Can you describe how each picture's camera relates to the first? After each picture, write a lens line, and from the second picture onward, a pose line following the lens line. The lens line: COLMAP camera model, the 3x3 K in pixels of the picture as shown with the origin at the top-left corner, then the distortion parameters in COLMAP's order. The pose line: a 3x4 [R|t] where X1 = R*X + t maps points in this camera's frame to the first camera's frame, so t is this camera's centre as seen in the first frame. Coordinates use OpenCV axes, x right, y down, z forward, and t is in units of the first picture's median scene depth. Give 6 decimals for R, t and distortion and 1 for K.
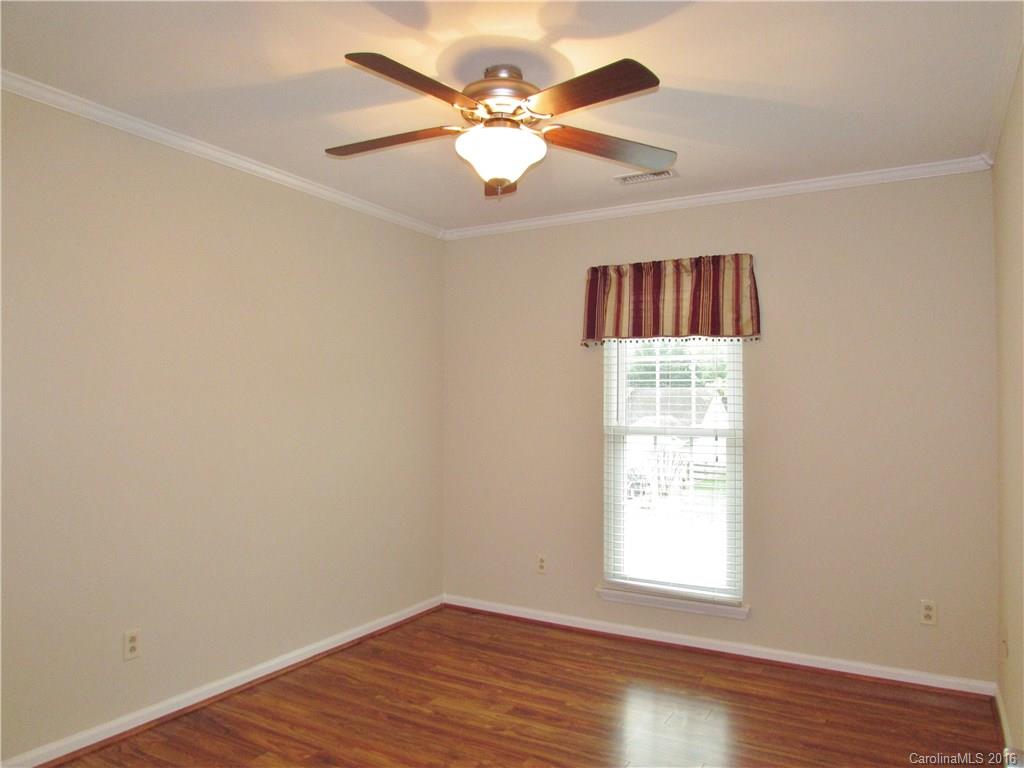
lens RADIAL K [[746.3, 0, 512.0], [0, 746.3, 384.0], [0, 0, 1]] dist [-0.003064, 0.000065]
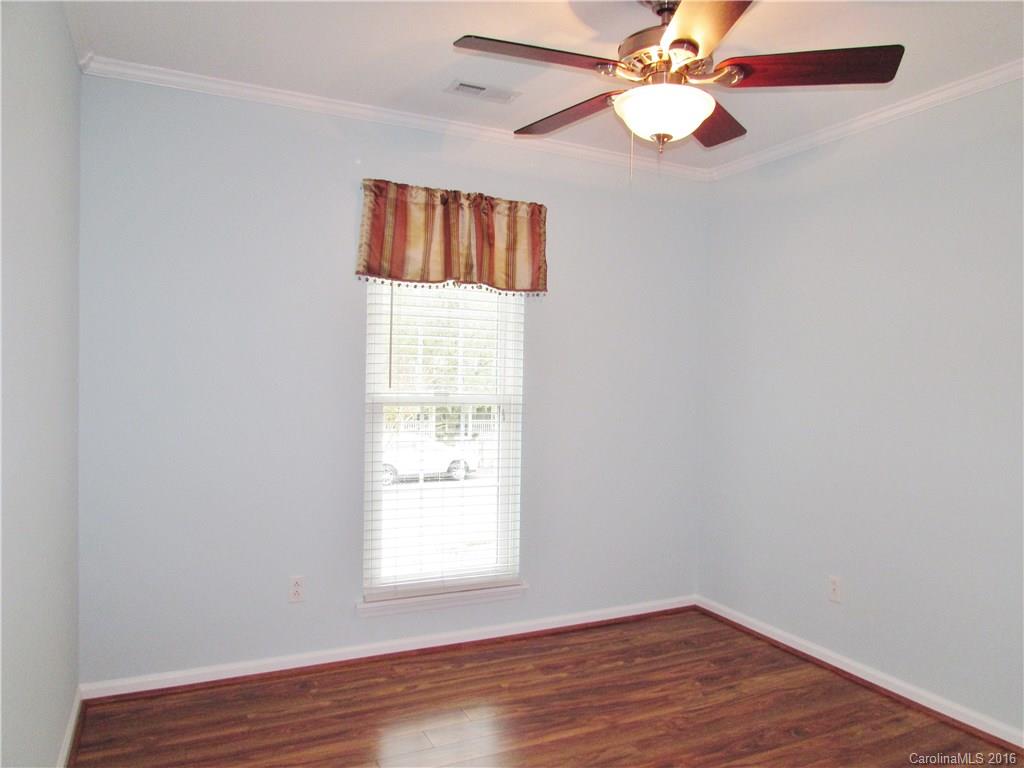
lens RADIAL K [[746.3, 0, 512.0], [0, 746.3, 384.0], [0, 0, 1]] dist [-0.003064, 0.000065]
pose [[0.549080, -0.038866, 0.834866, -0.448882], [-0.049685, 0.995634, 0.079027, -0.022708], [-0.834292, -0.084872, 0.544751, 0.479234]]
